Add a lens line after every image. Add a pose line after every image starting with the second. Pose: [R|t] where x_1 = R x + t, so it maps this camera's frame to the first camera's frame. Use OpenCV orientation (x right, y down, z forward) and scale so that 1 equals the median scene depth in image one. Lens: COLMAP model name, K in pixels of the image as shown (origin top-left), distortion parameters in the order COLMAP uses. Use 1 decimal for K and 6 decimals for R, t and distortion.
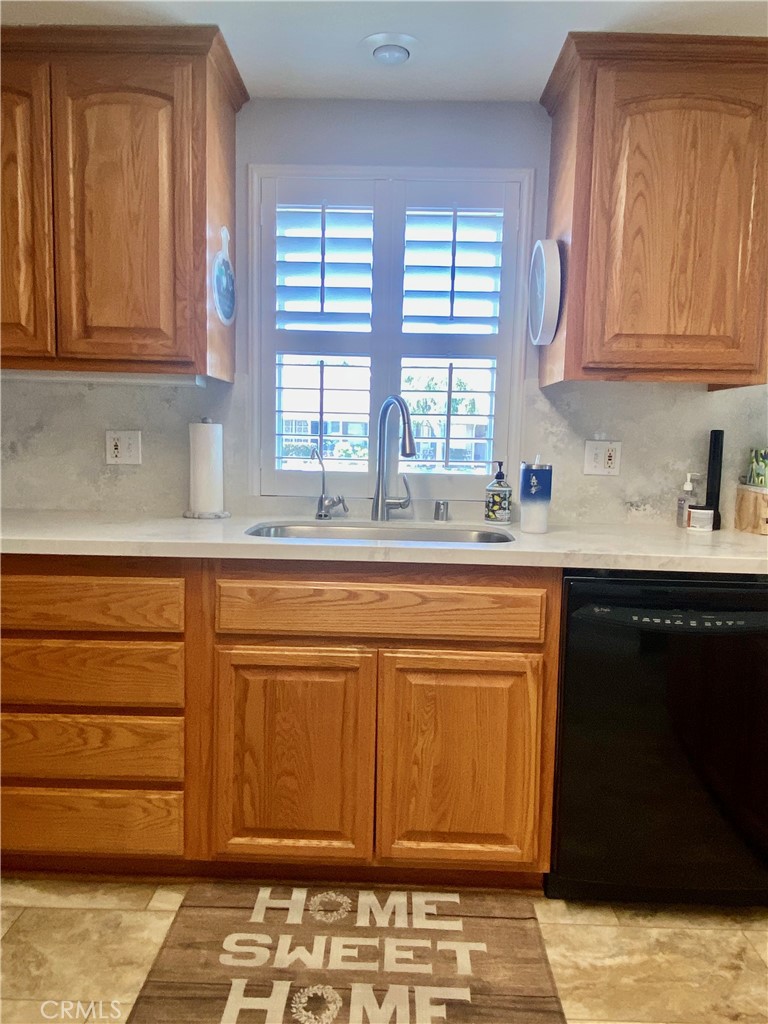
lens RADIAL K [[715.9, 0, 378.6], [0, 715.9, 507.8], [0, 0, 1]] dist [0.078396, -0.099594]
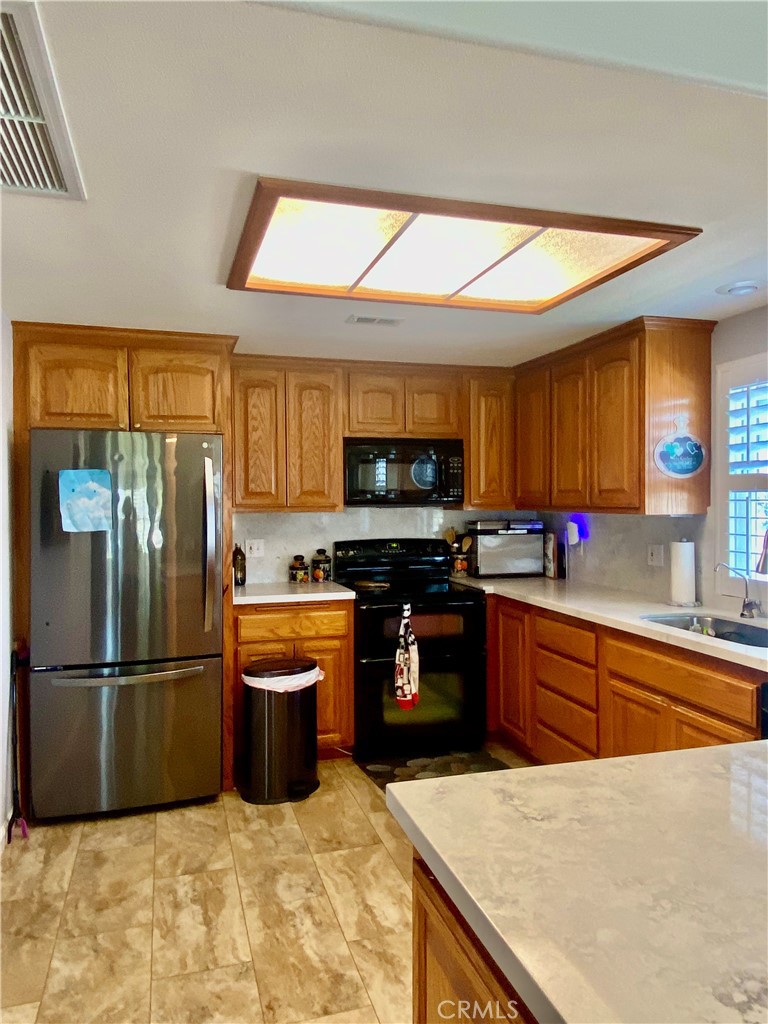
lens RADIAL K [[715.9, 0, 378.6], [0, 715.9, 507.8], [0, 0, 1]] dist [0.078396, -0.099594]
pose [[0.299883, -0.012919, -0.953888, 1.161076], [-0.079573, 0.996085, -0.038506, -0.092342], [0.950651, 0.087451, 0.297681, -0.058864]]
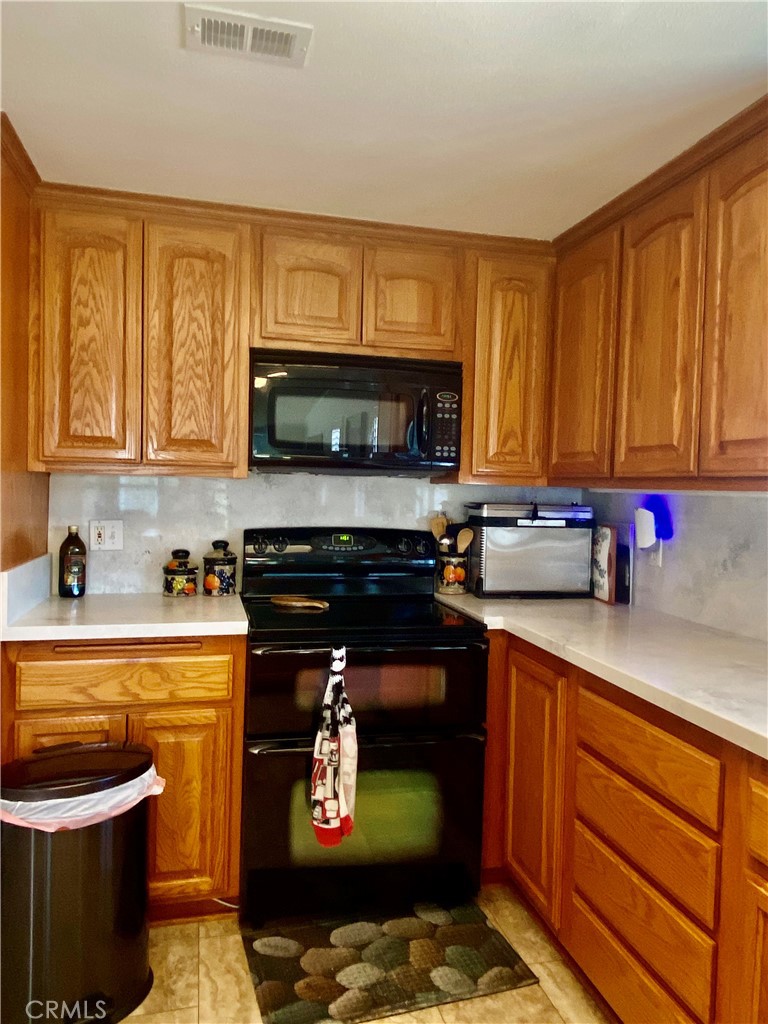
lens RADIAL K [[715.9, 0, 378.6], [0, 715.9, 507.8], [0, 0, 1]] dist [0.078396, -0.099594]
pose [[0.256747, 0.013430, -0.966385, 0.355122], [-0.113623, 0.993389, -0.016382, -0.108321], [0.959776, 0.114009, 0.256575, 0.379715]]
